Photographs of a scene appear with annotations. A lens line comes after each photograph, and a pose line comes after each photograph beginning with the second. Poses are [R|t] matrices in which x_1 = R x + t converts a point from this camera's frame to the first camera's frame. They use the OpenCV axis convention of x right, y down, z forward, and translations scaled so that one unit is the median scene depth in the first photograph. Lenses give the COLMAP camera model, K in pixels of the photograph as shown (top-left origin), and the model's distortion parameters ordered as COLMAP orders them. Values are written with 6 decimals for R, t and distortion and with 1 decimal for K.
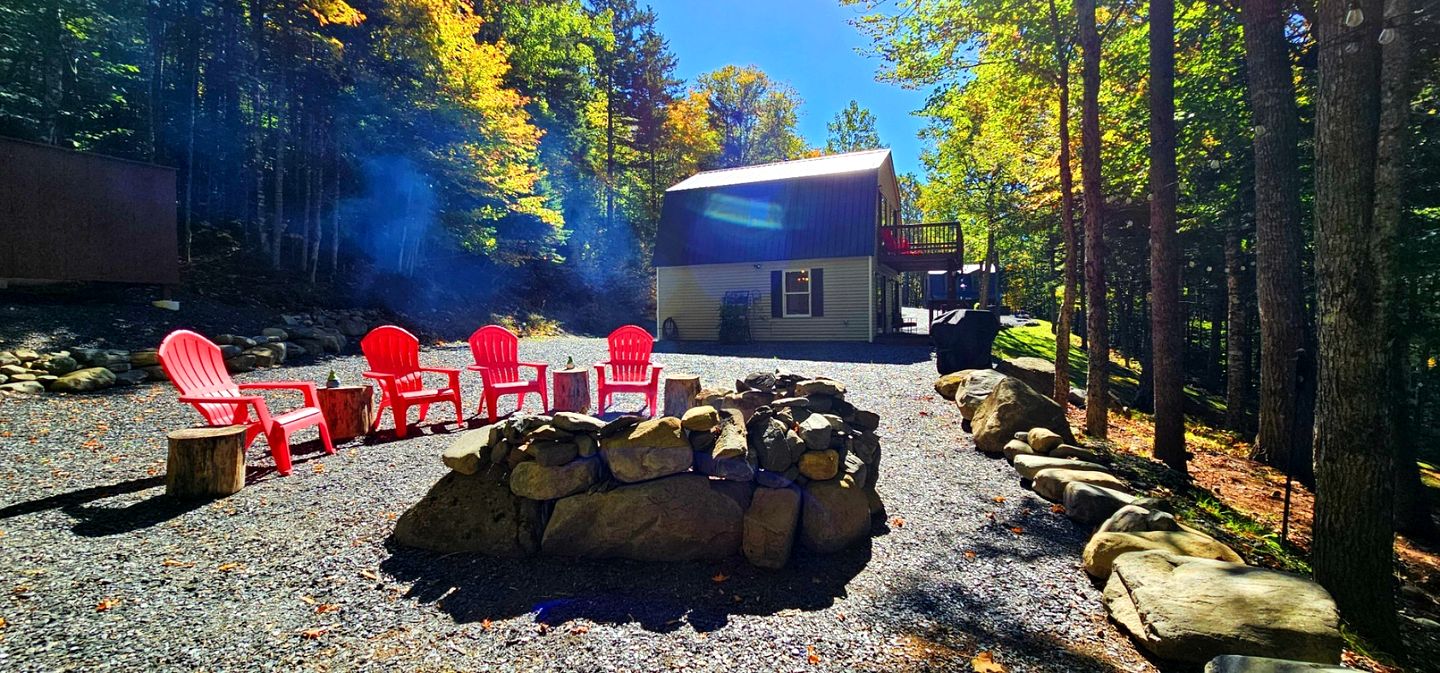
lens RADIAL K [[578.5, 0, 721.4], [0, 578.5, 336.5], [0, 0, 1]] dist [-0.000477, -0.000107]
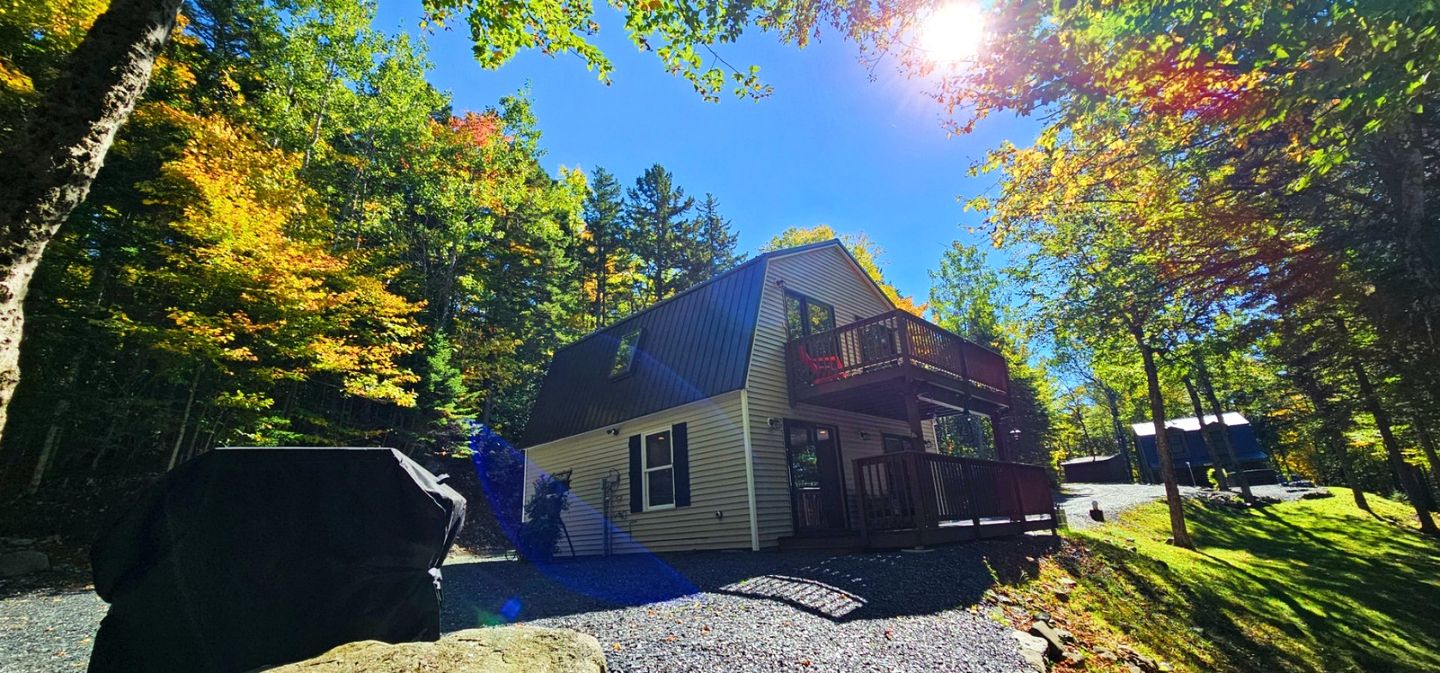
lens RADIAL K [[578.5, 0, 715.5], [0, 578.5, 333.6], [0, 0, 1]] dist [-0.000477, -0.000107]
pose [[0.938138, -0.153385, -0.310435, 0.389693], [0.041357, 0.939752, -0.339347, 0.000359], [0.343783, 0.305516, 0.887960, 0.434556]]
